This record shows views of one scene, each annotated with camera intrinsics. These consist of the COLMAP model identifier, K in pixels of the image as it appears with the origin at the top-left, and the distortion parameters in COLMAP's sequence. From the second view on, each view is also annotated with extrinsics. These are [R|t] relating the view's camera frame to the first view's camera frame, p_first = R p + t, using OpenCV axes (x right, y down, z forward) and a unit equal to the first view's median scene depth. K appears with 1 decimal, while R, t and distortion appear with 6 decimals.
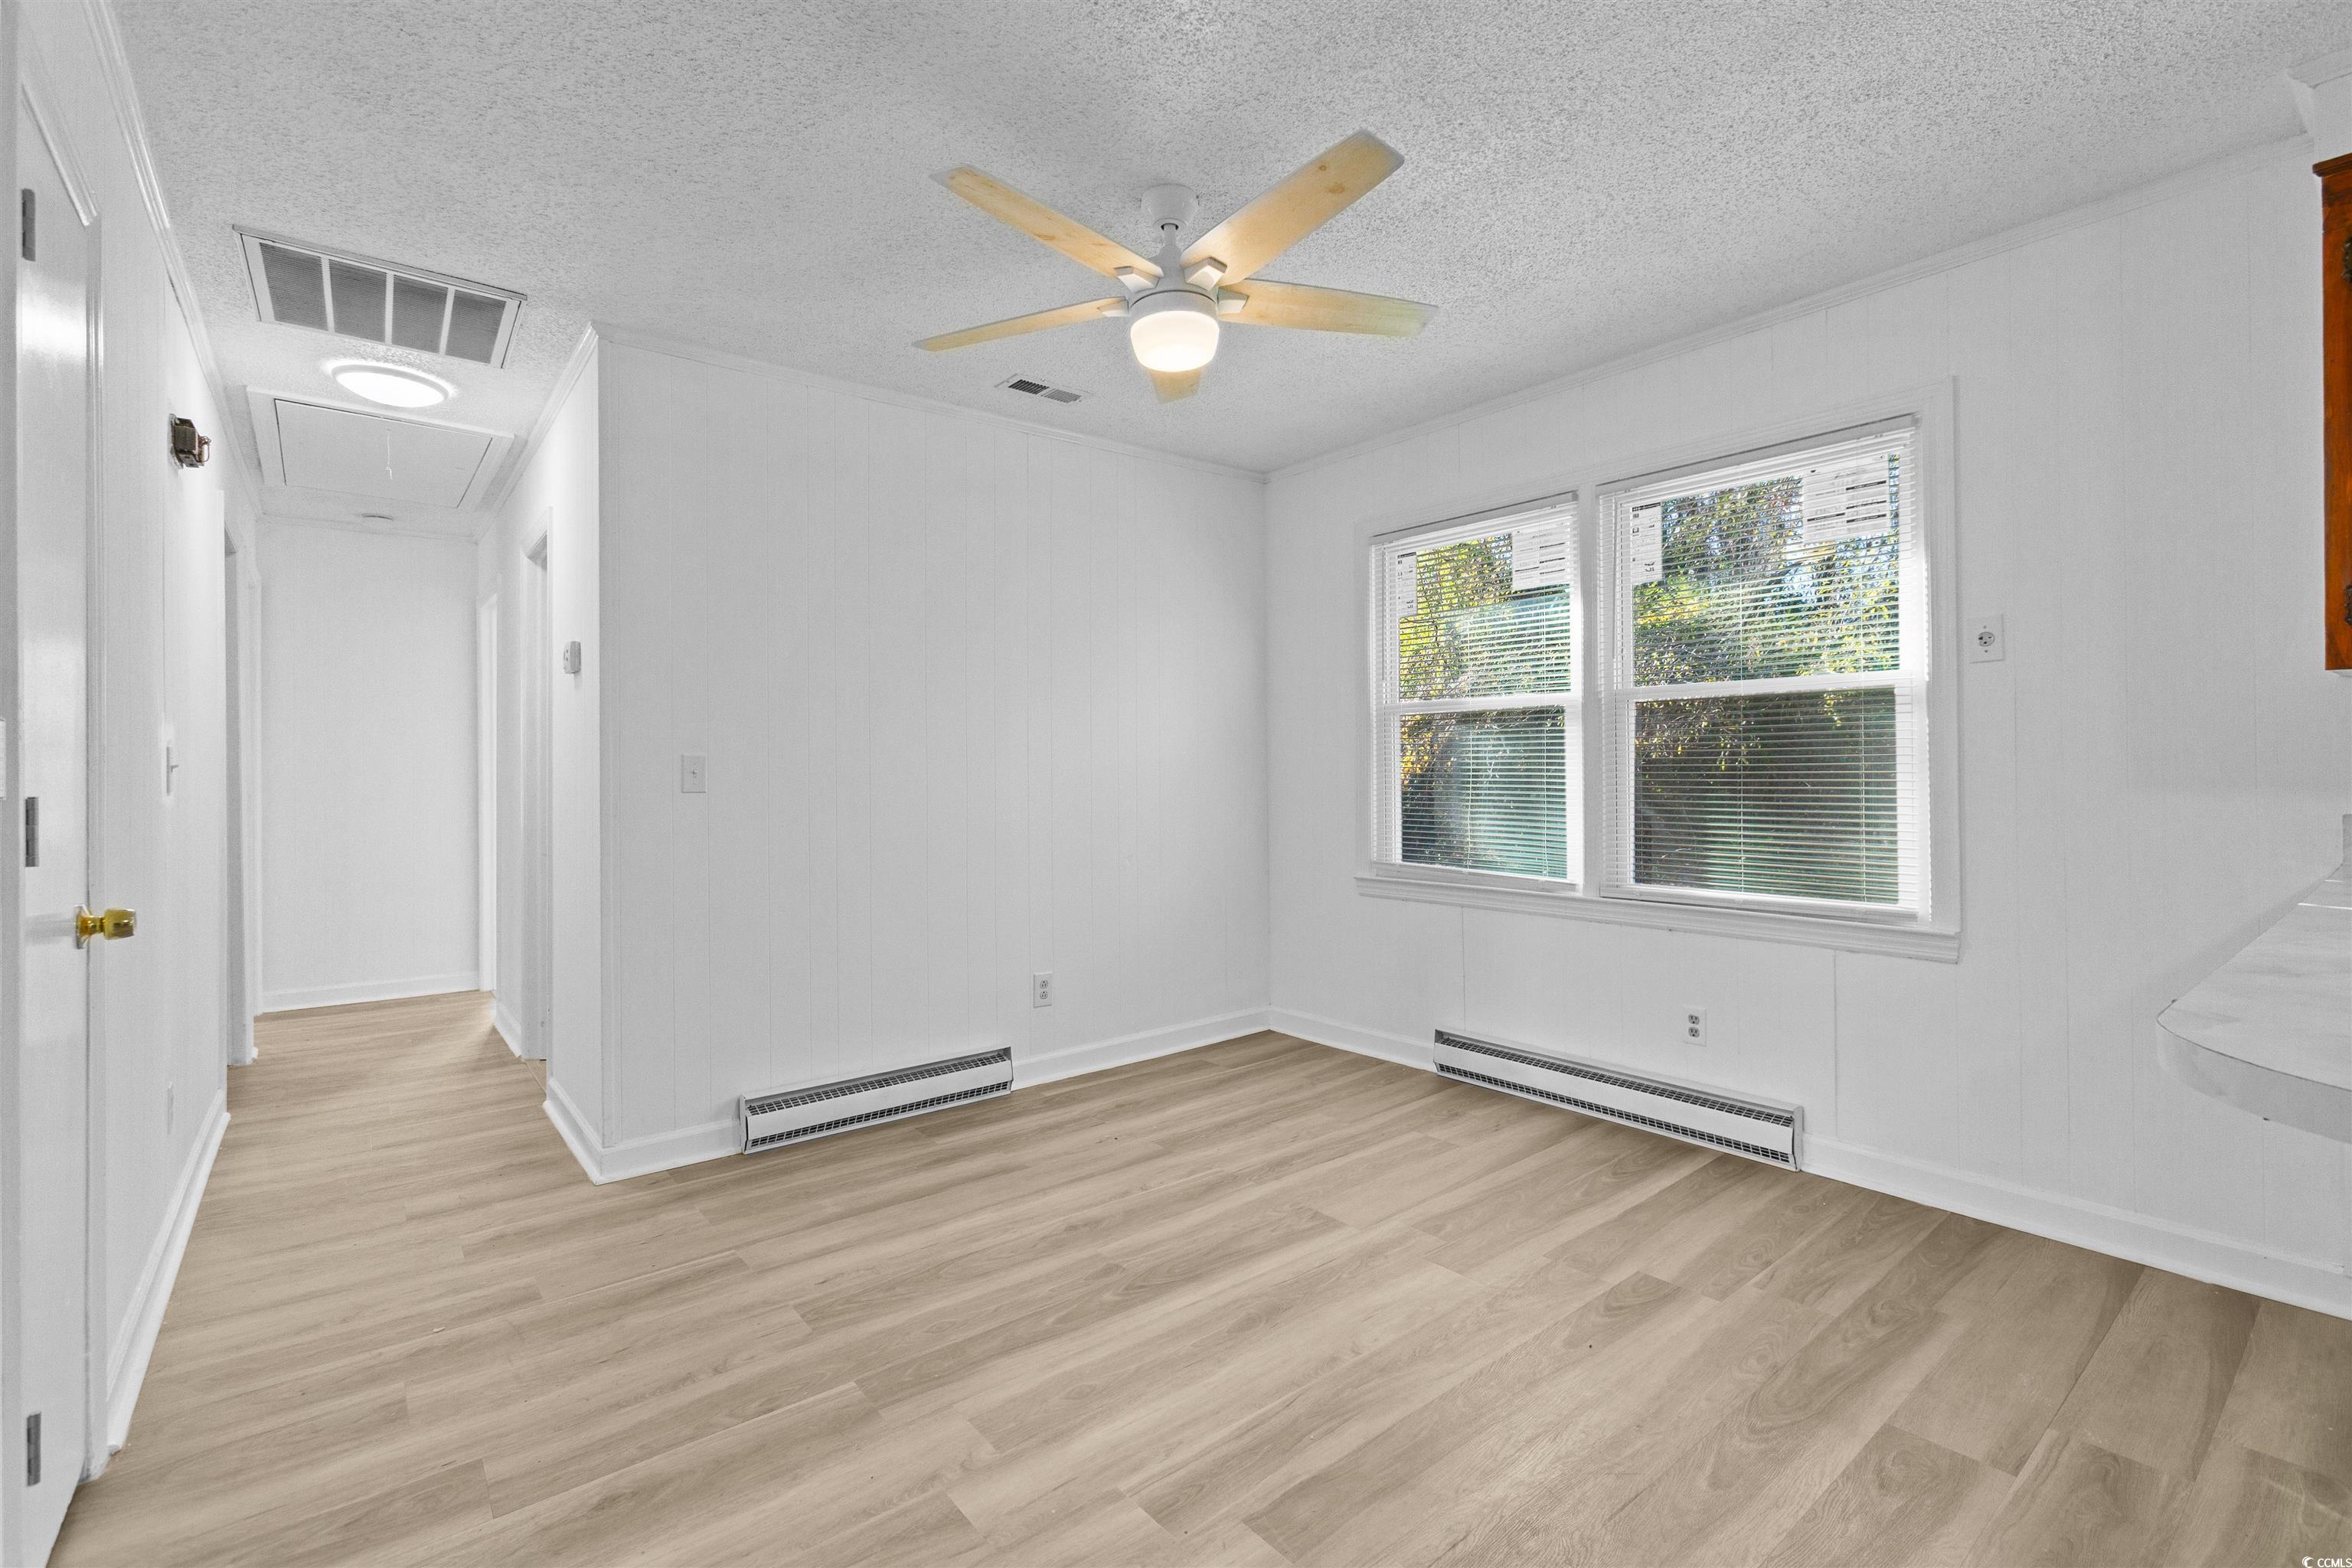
lens RADIAL K [[1040.7, 0, 1182.4], [0, 1040.7, 760.0], [0, 0, 1]] dist [-0.017368, 0.009893]
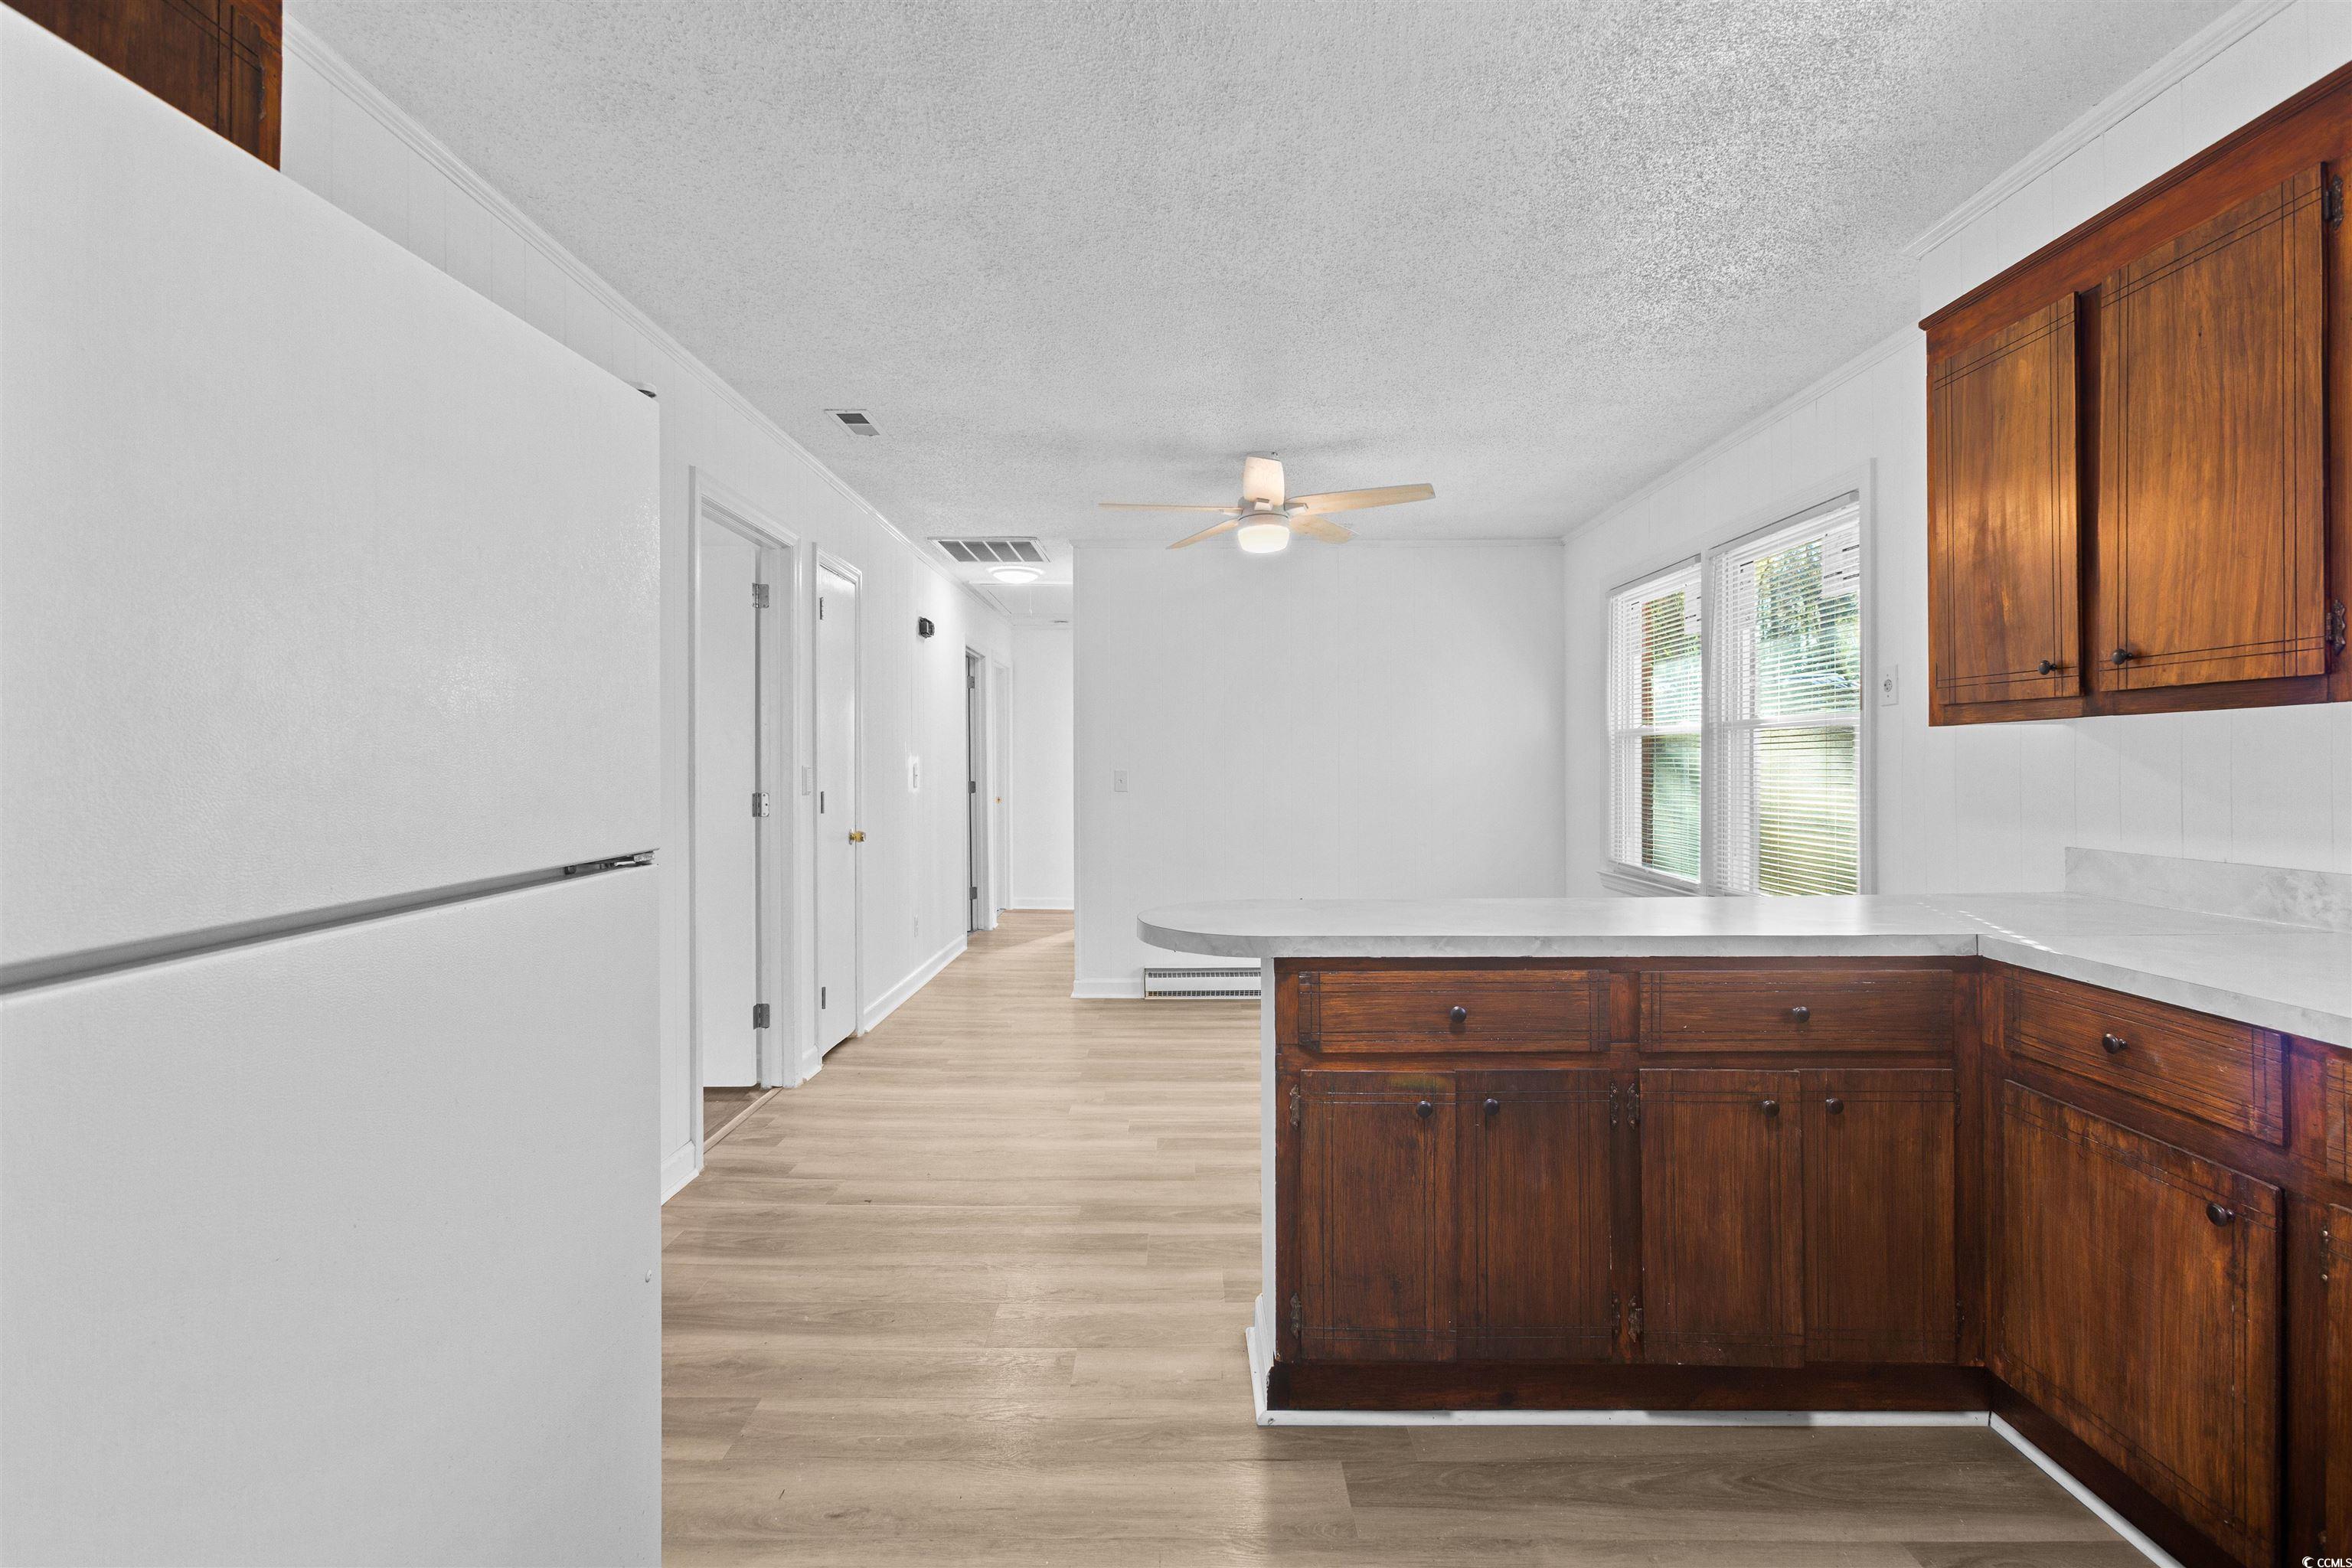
lens RADIAL K [[1040.7, 0, 1182.4], [0, 1040.7, 760.0], [0, 0, 1]] dist [-0.017368, 0.009893]
pose [[0.777717, 0.003522, -0.628605, 0.758184], [0.000279, 0.999982, 0.005947, -0.034713], [0.628615, -0.004800, 0.777702, -0.338552]]
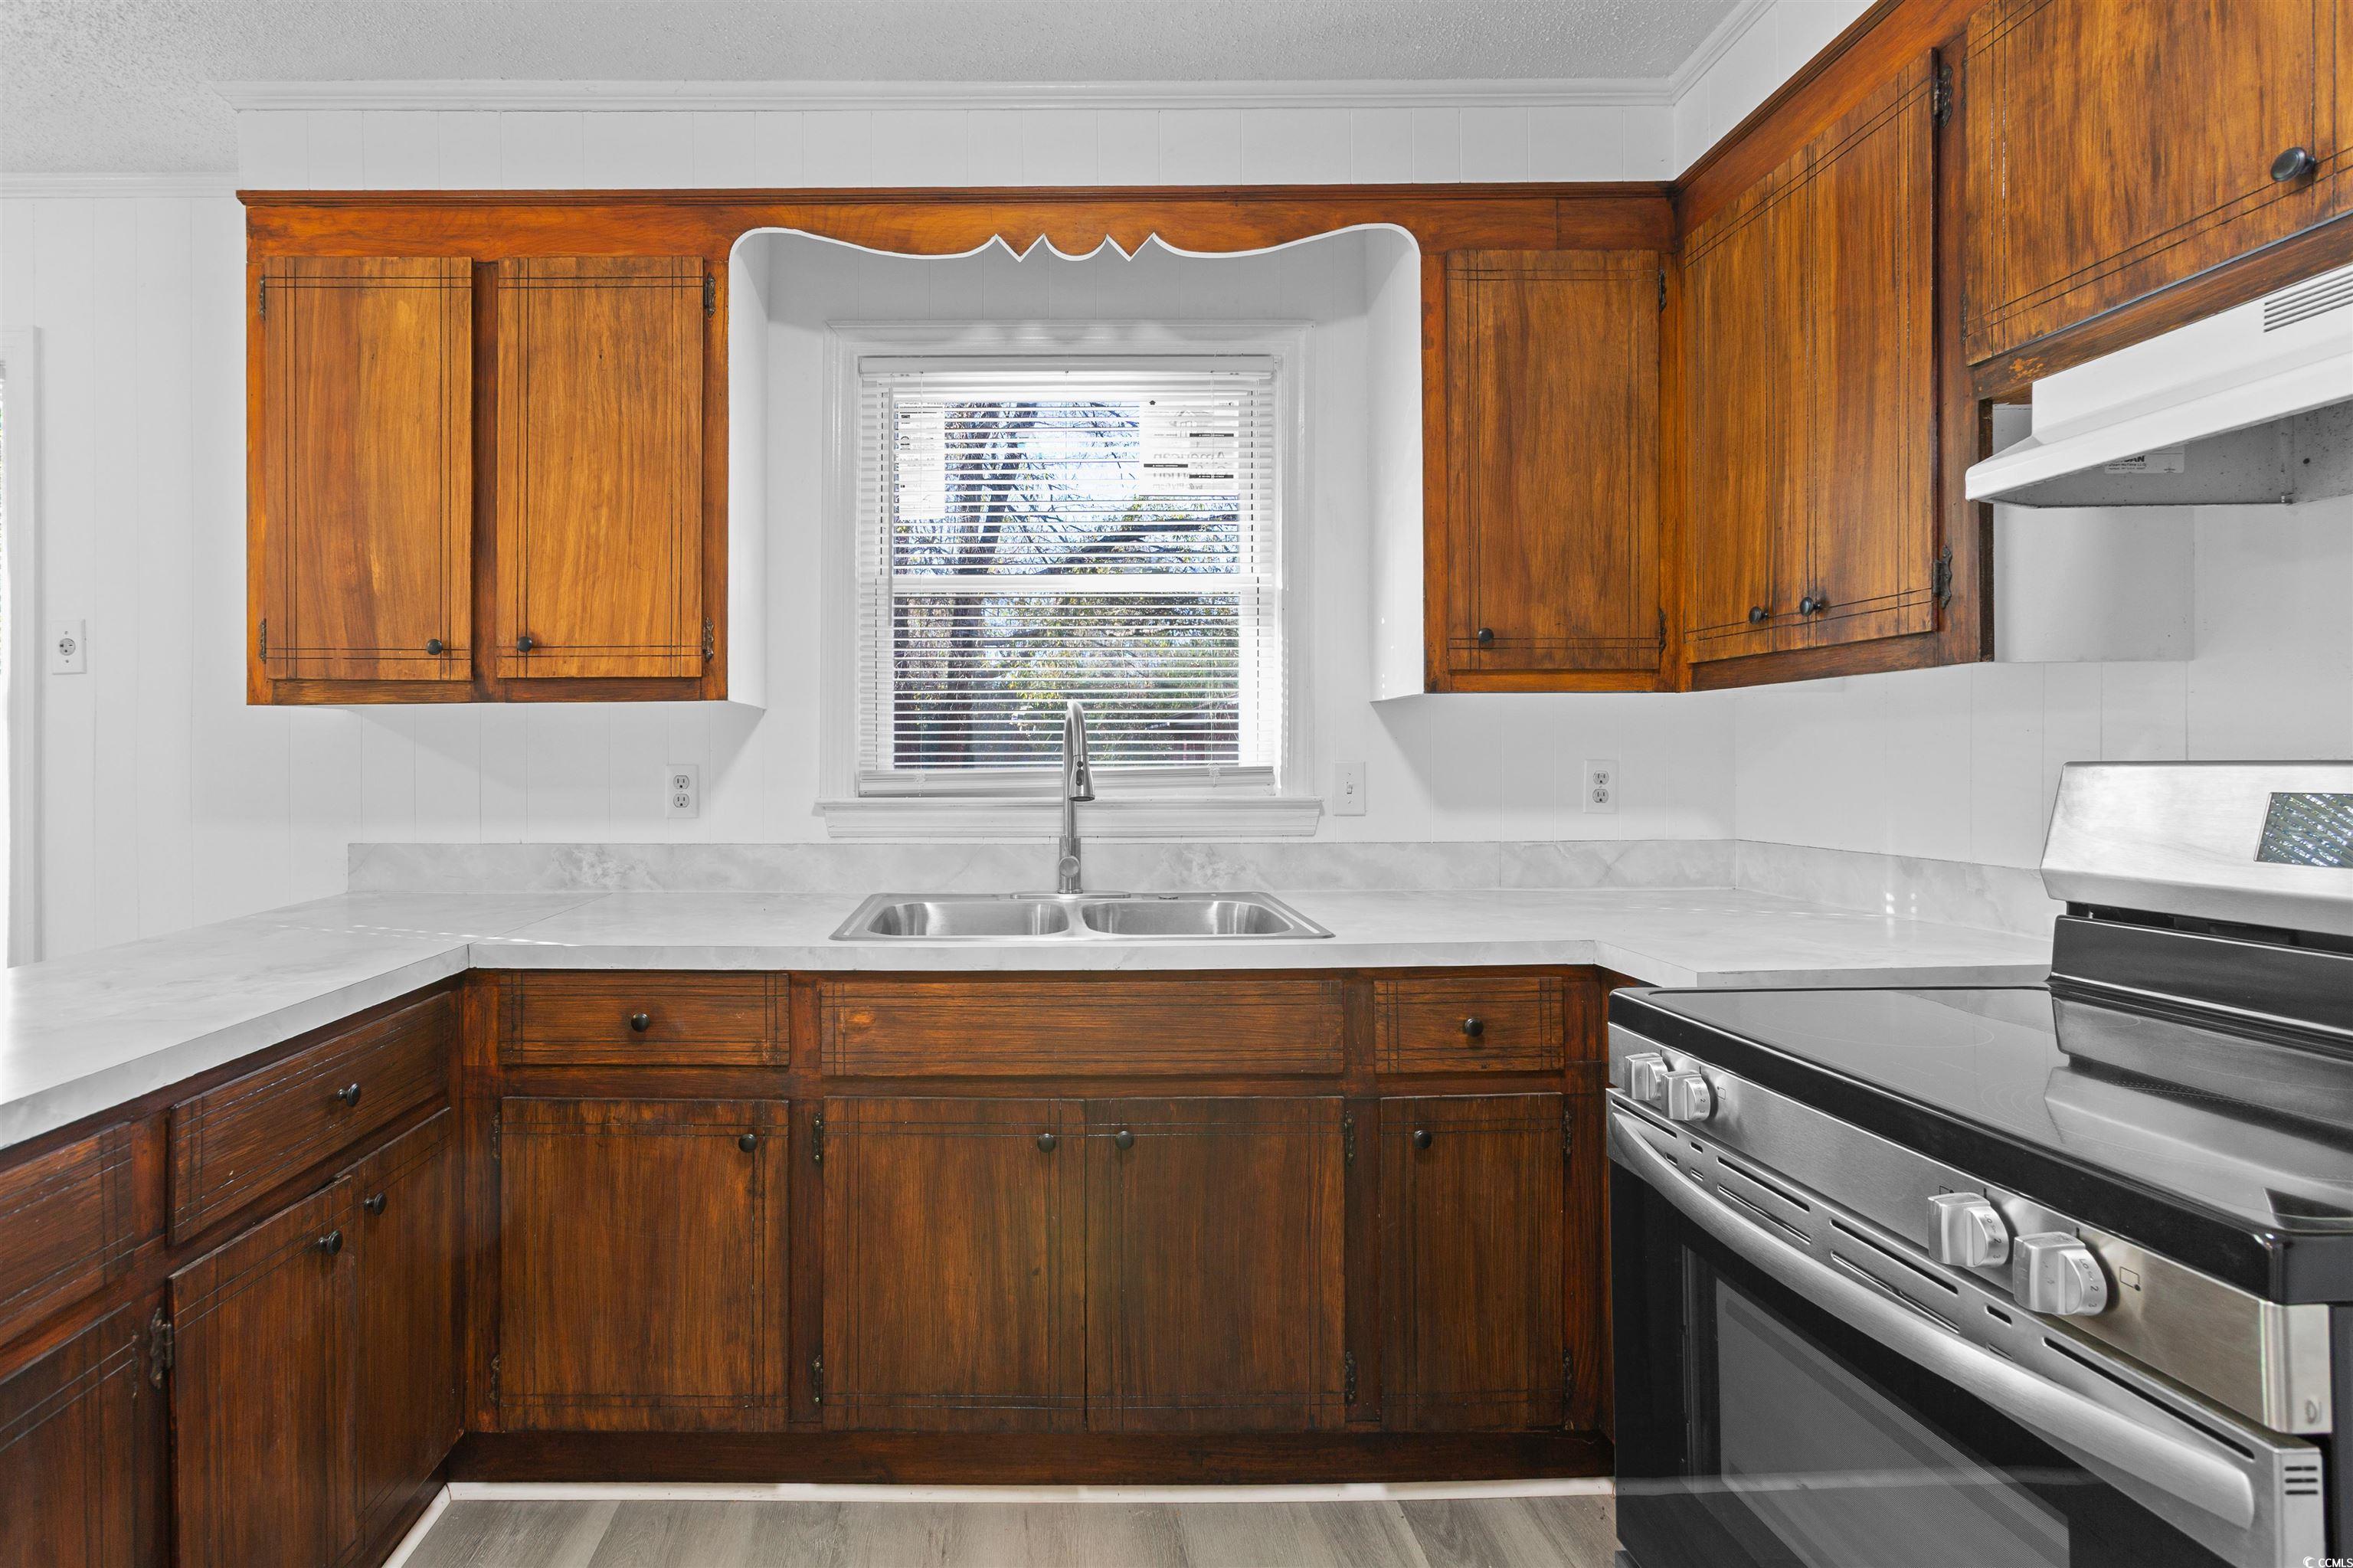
lens RADIAL K [[1119.7, 0, 1002.2], [0, 1119.7, 760.0], [0, 0, 1]] dist [-0.027500, 0.030891]
pose [[0.630003, 0.004728, 0.776579, 0.466479], [-0.007925, 0.999969, 0.000341, -0.025894], [-0.776553, -0.006369, 0.630020, -0.148863]]
